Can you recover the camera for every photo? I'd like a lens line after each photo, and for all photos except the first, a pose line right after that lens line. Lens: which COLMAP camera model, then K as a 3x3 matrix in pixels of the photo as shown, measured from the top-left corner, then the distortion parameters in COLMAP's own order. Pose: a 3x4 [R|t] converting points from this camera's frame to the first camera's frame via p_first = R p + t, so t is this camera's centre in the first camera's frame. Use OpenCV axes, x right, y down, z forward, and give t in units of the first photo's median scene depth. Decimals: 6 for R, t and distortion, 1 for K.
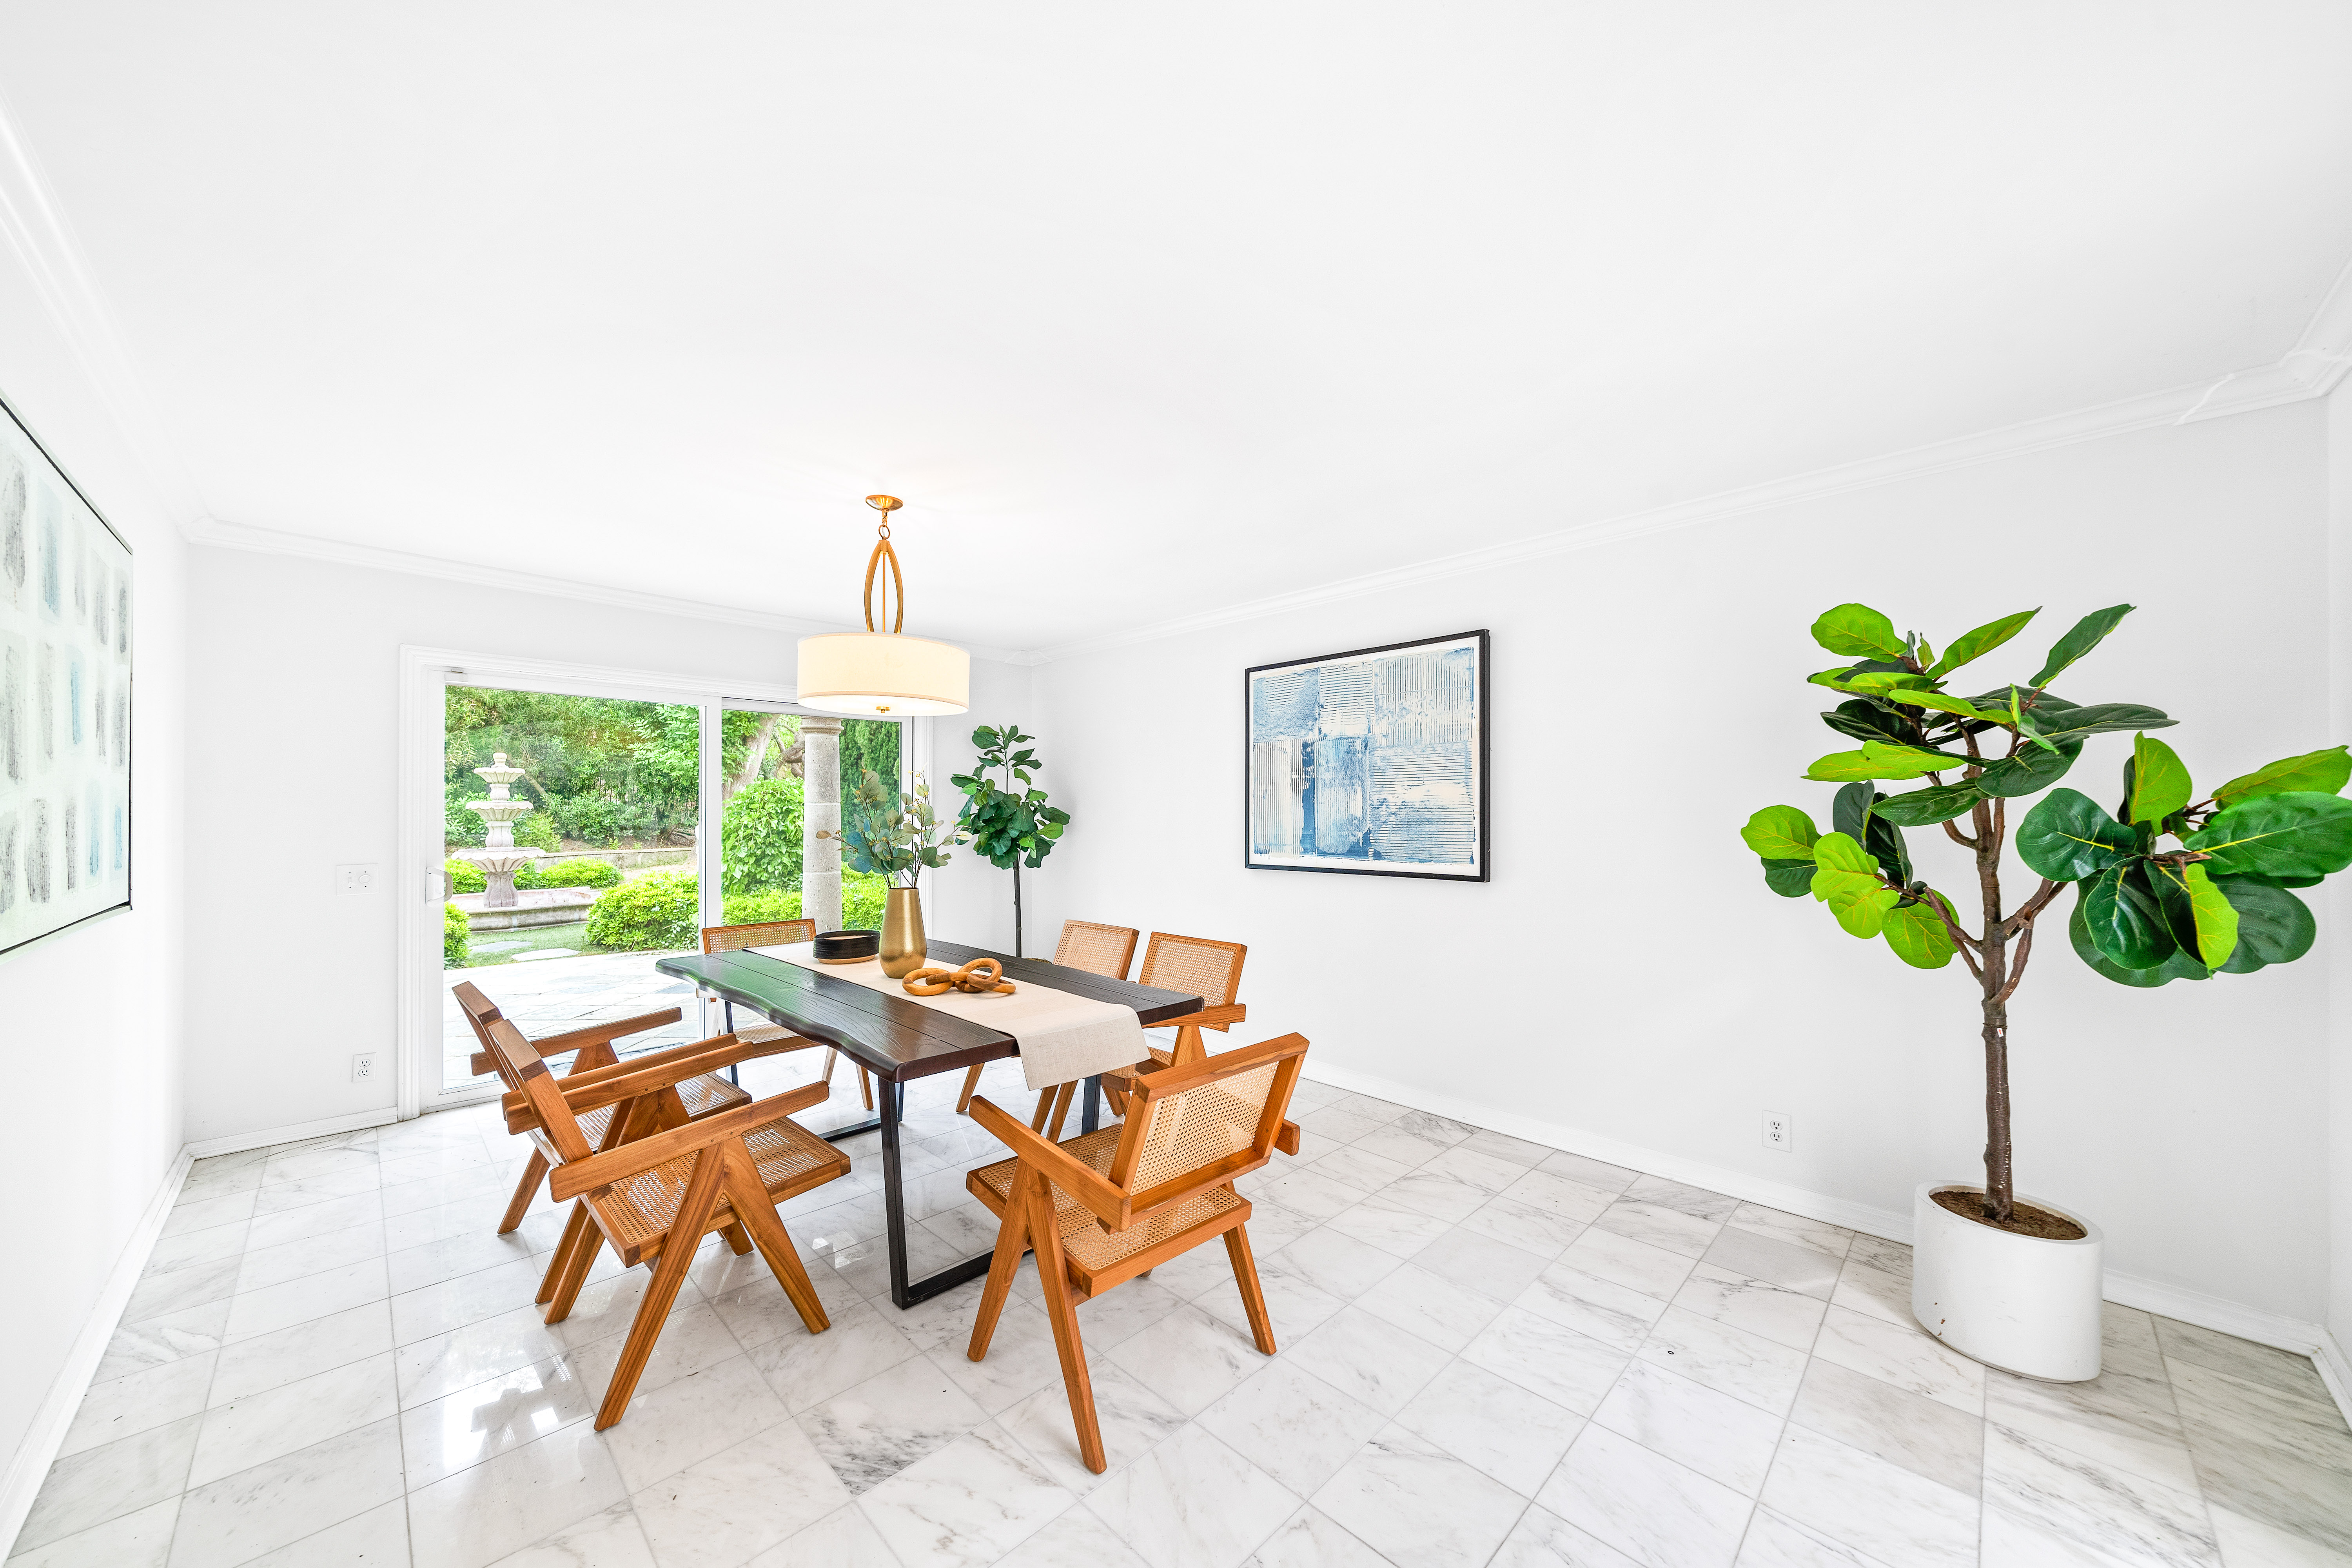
lens RADIAL K [[822.0, 0, 1186.9], [0, 822.0, 813.3], [0, 0, 1]] dist [-0.000923, -0.000006]
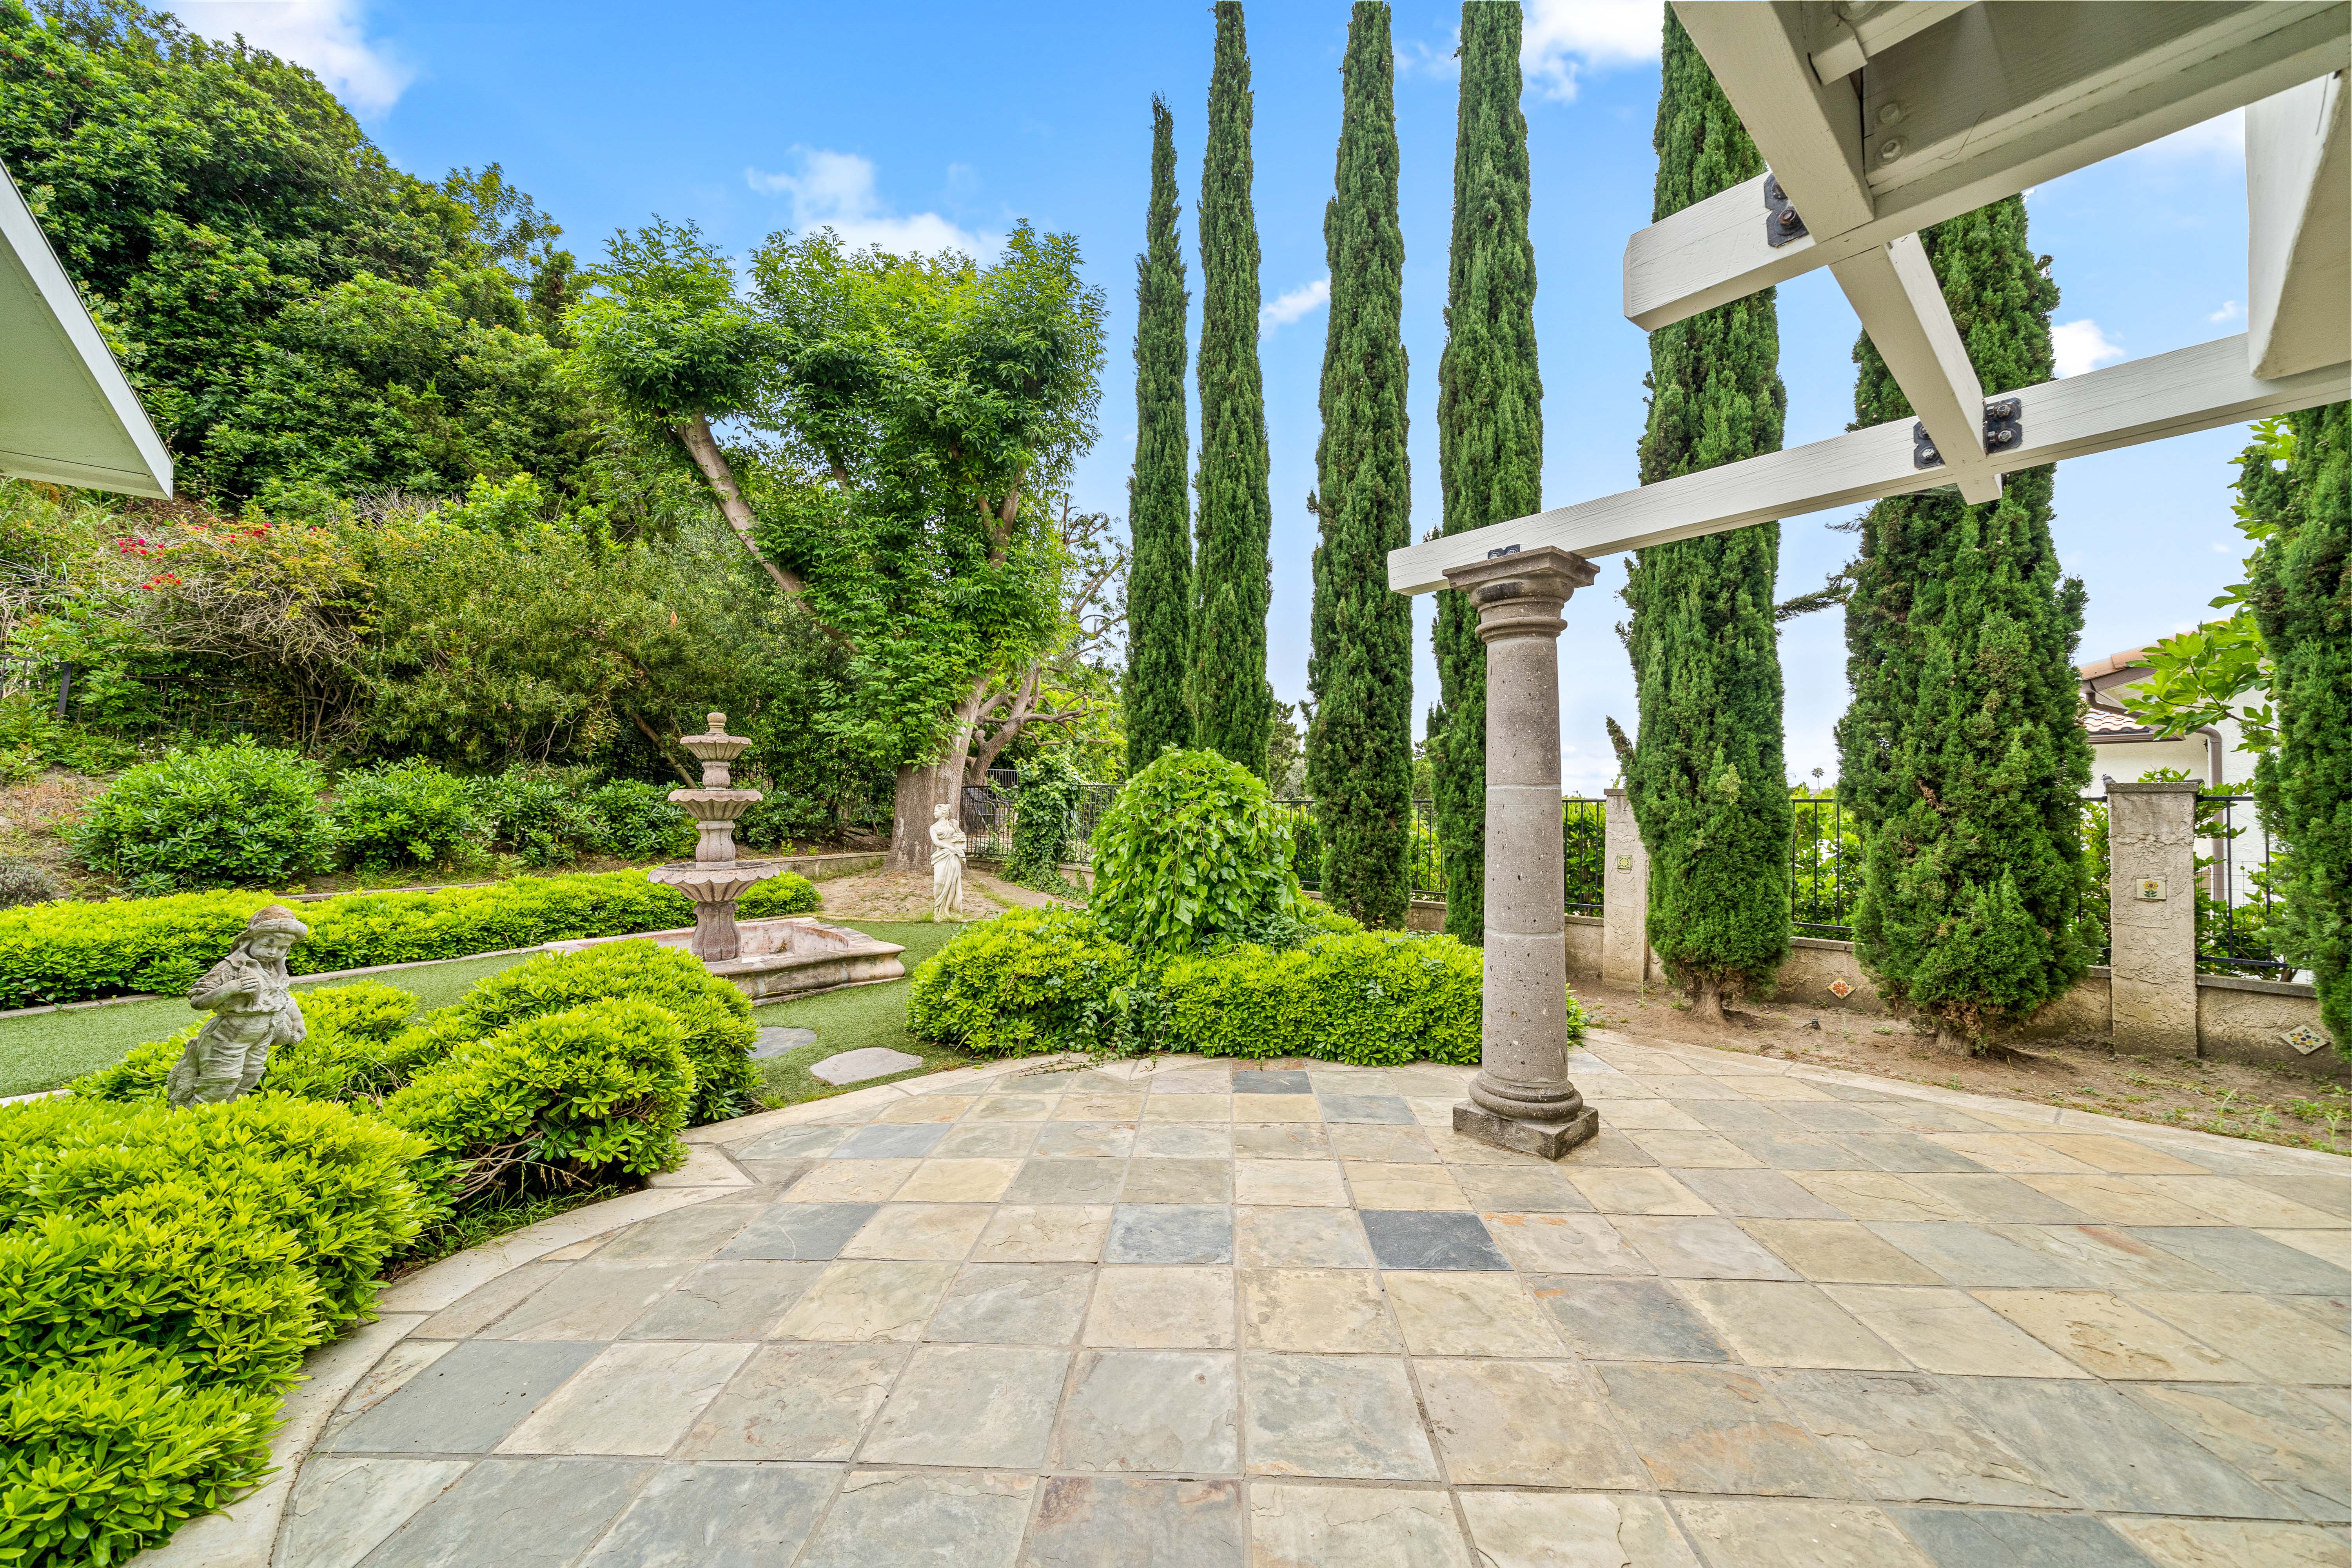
lens RADIAL K [[863.9, 0, 1172.0], [0, 863.9, 816.4], [0, 0, 1]] dist [-0.002904, -0.000203]
pose [[0.997888, -0.001971, -0.064932, -0.476909], [0.002729, 0.999929, 0.011593, -0.000024], [0.064904, -0.011746, 0.997822, 0.388475]]
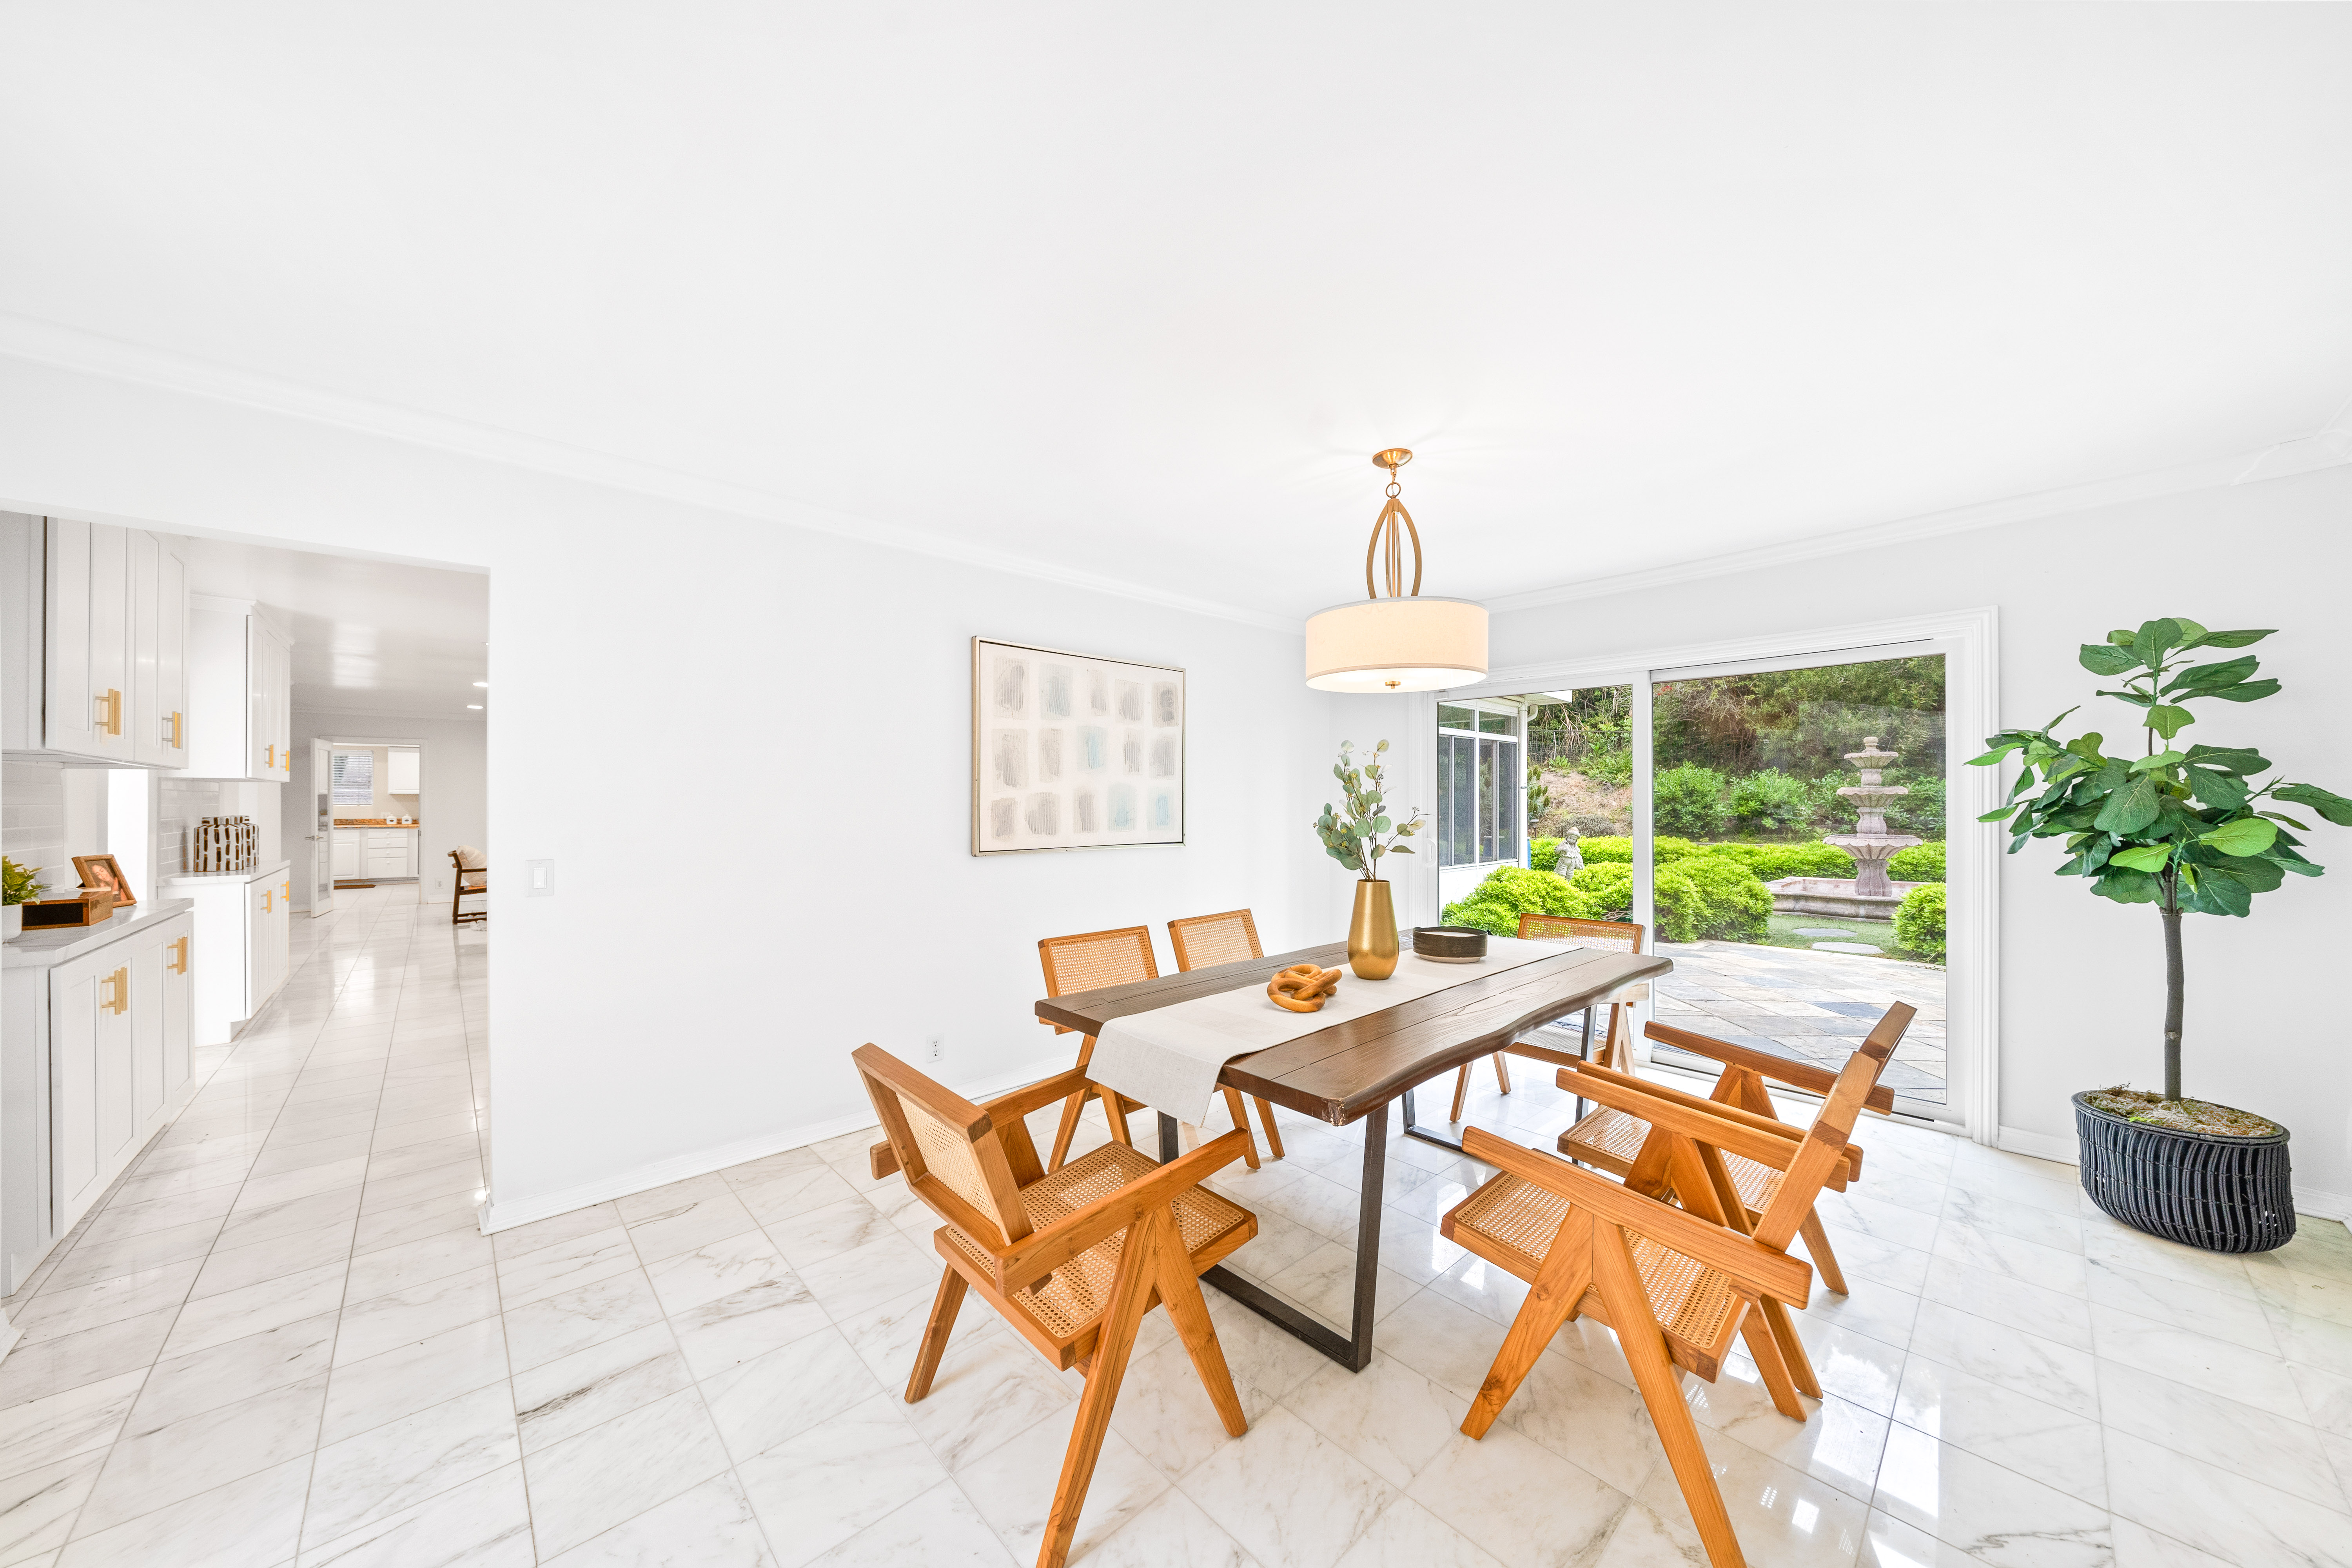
lens RADIAL K [[801.0, 0, 1166.1], [0, 801.0, 799.3], [0, 0, 1]] dist [-0.004823, 0.000097]
pose [[-0.055776, 0.000389, -0.998443, 0.159820], [-0.000043, 1.000000, 0.000392, 0.000297], [0.998443, 0.000065, -0.055776, 0.238688]]
